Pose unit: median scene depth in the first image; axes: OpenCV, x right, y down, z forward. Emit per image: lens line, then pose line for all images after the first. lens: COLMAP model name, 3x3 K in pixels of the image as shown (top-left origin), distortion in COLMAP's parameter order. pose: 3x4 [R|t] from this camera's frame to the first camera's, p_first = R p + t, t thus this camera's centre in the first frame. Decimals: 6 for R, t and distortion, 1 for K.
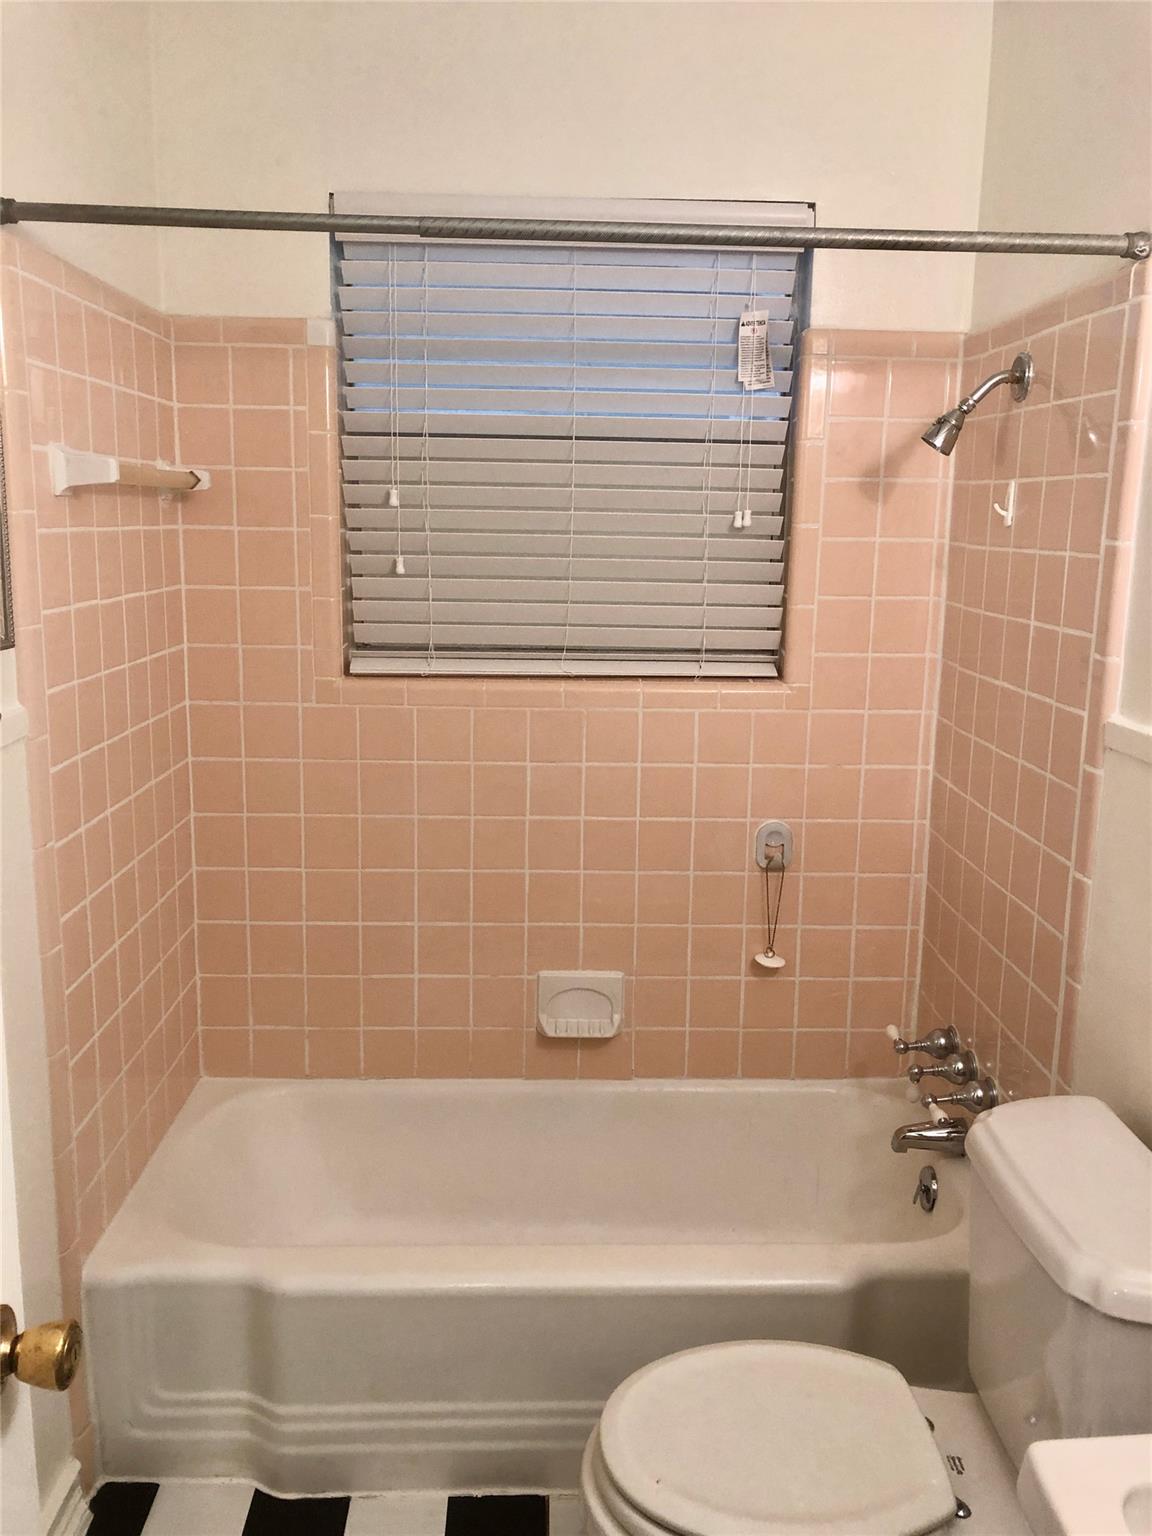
lens RADIAL K [[1240.8, 0, 576.0], [0, 1240.8, 768.0], [0, 0, 1]] dist [0.074698, -0.267435]
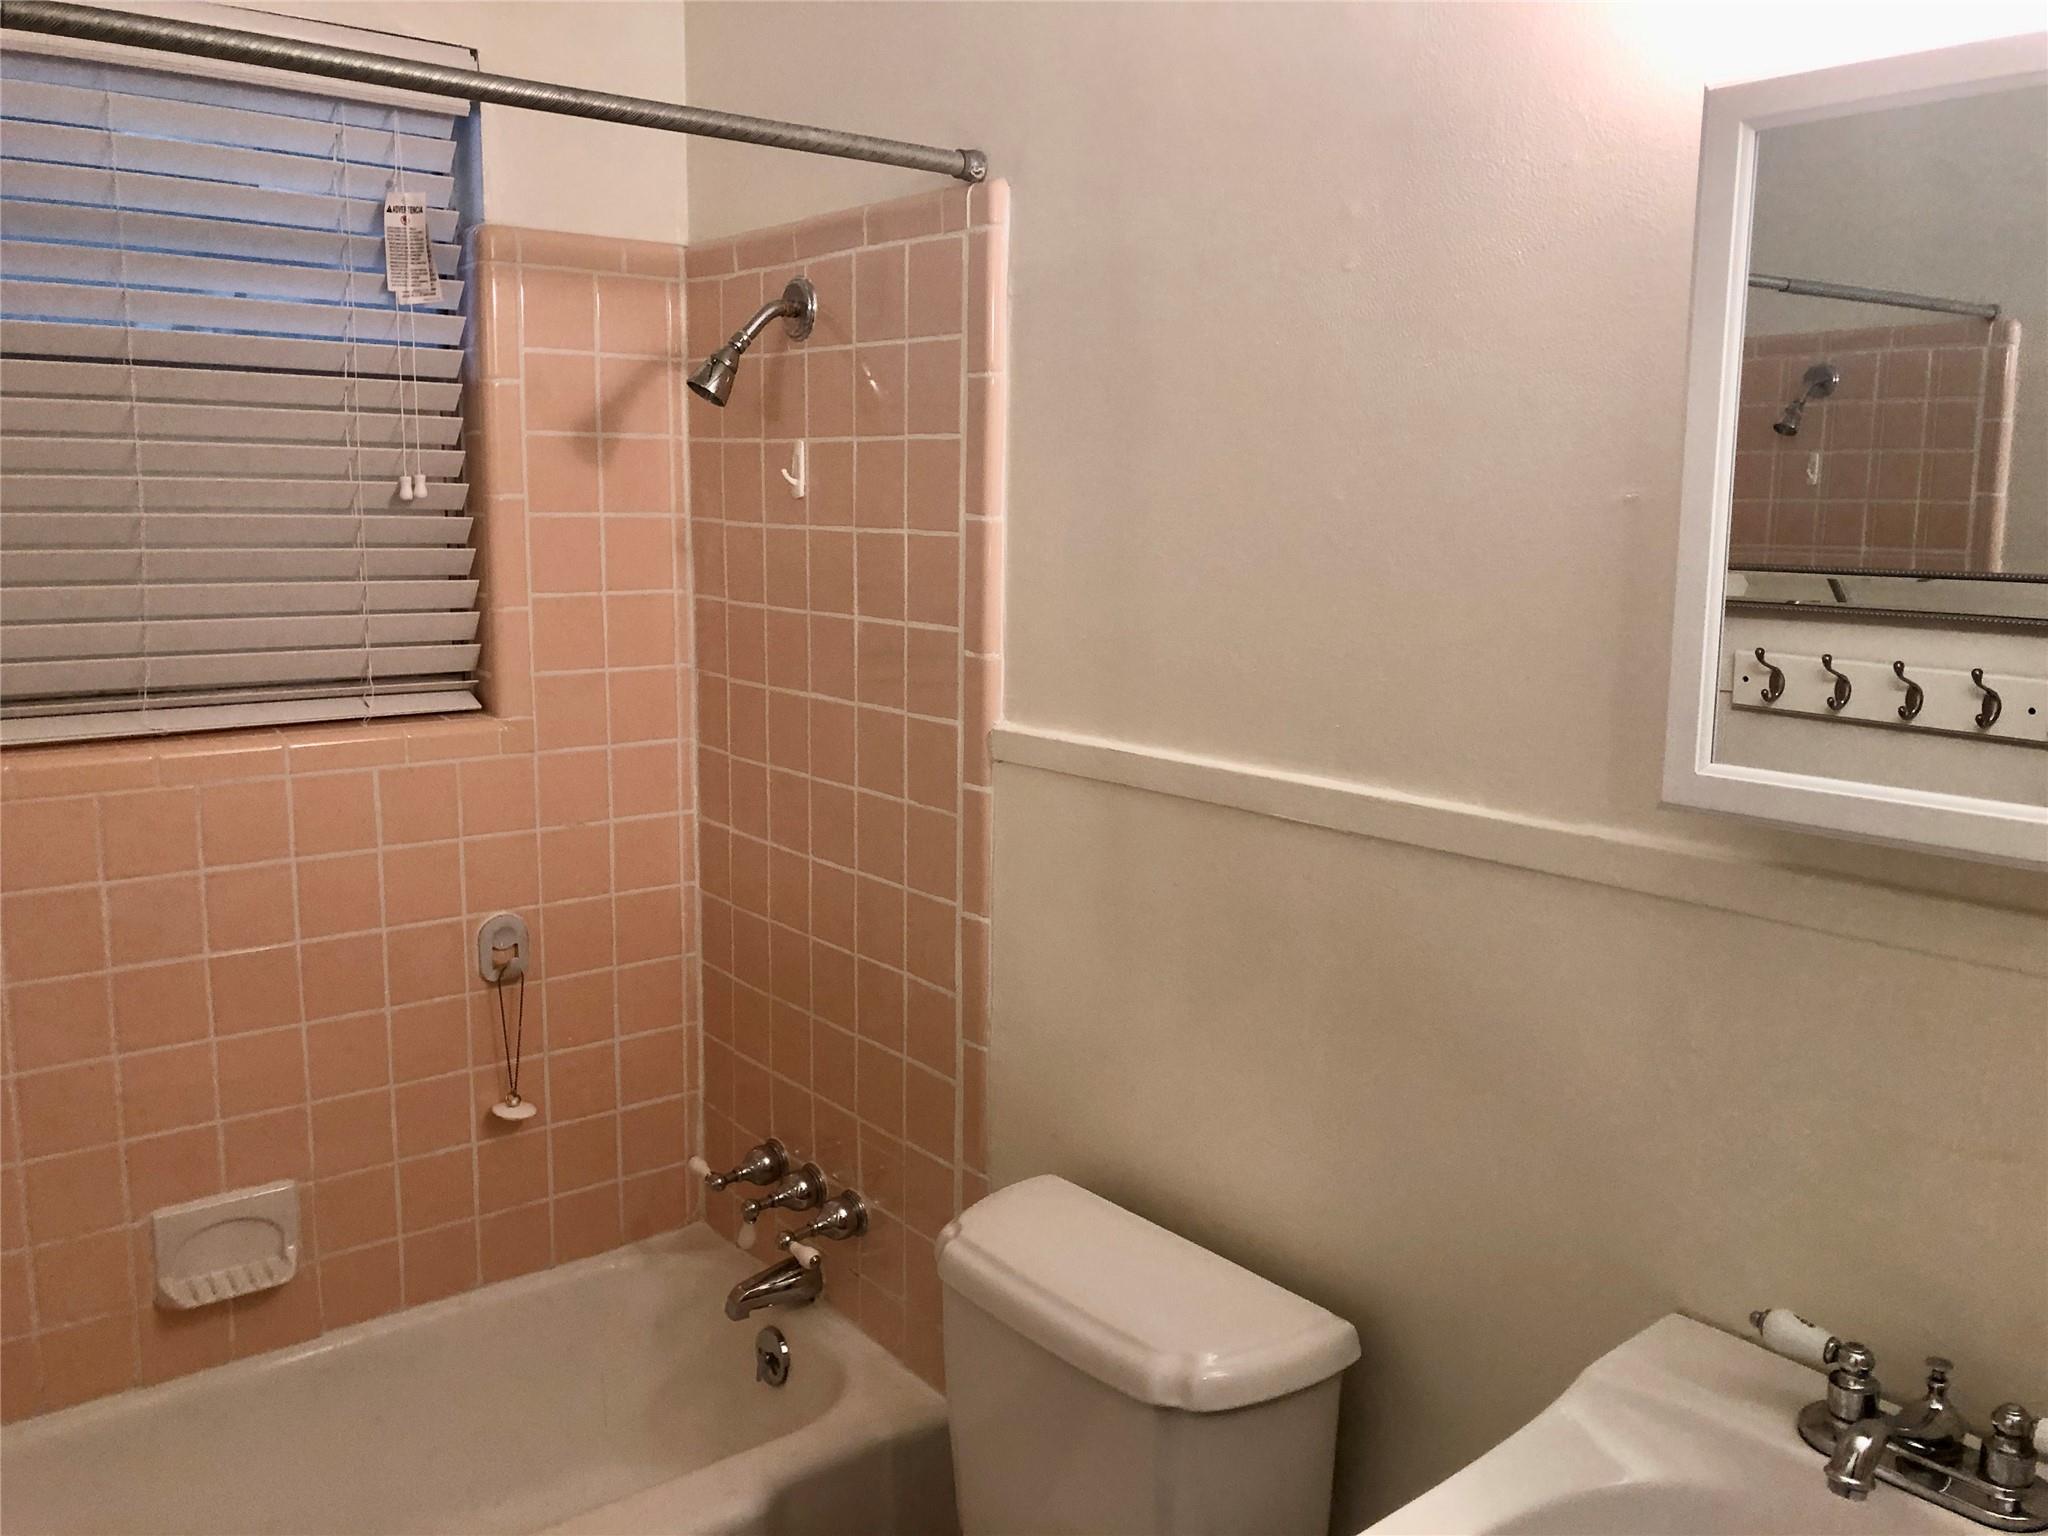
lens RADIAL K [[1687.5, 0, 1024.0], [0, 1687.5, 768.0], [0, 0, 1]] dist [0.018913, -0.067679]
pose [[0.795704, -0.105063, 0.596504, -0.172864], [0.119185, 0.992745, 0.015868, -0.019261], [-0.593844, 0.058468, 0.802453, 0.052396]]
